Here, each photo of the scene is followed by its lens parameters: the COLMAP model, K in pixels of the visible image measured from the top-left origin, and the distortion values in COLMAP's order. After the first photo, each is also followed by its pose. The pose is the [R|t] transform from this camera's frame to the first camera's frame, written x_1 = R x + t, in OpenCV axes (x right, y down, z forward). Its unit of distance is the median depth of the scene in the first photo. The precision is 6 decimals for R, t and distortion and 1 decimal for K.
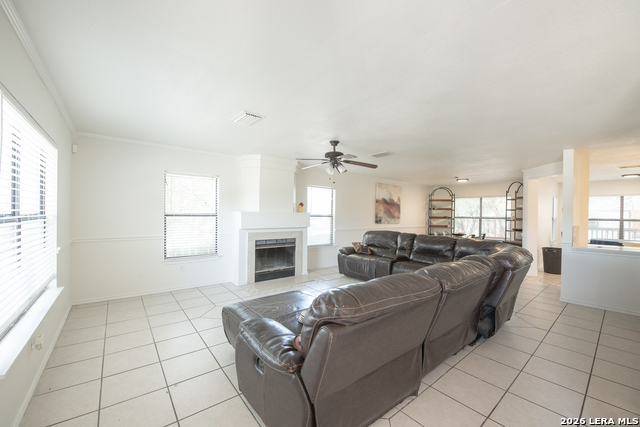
lens RADIAL K [[255.5, 0, 323.9], [0, 255.5, 214.5], [0, 0, 1]] dist [-0.018041, -0.000329]
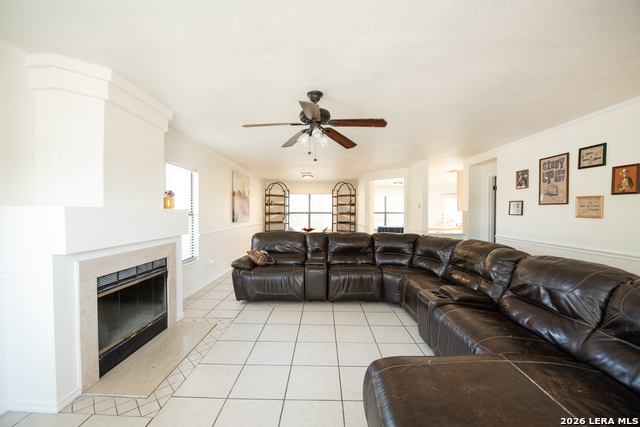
lens RADIAL K [[255.5, 0, 319.5], [0, 255.5, 214.7], [0, 0, 1]] dist [-0.018041, -0.000329]
pose [[0.653173, -0.022732, 0.756868, -0.301004], [0.009525, 0.999717, 0.021806, -0.003693], [-0.757149, -0.007034, 0.653204, 0.416166]]
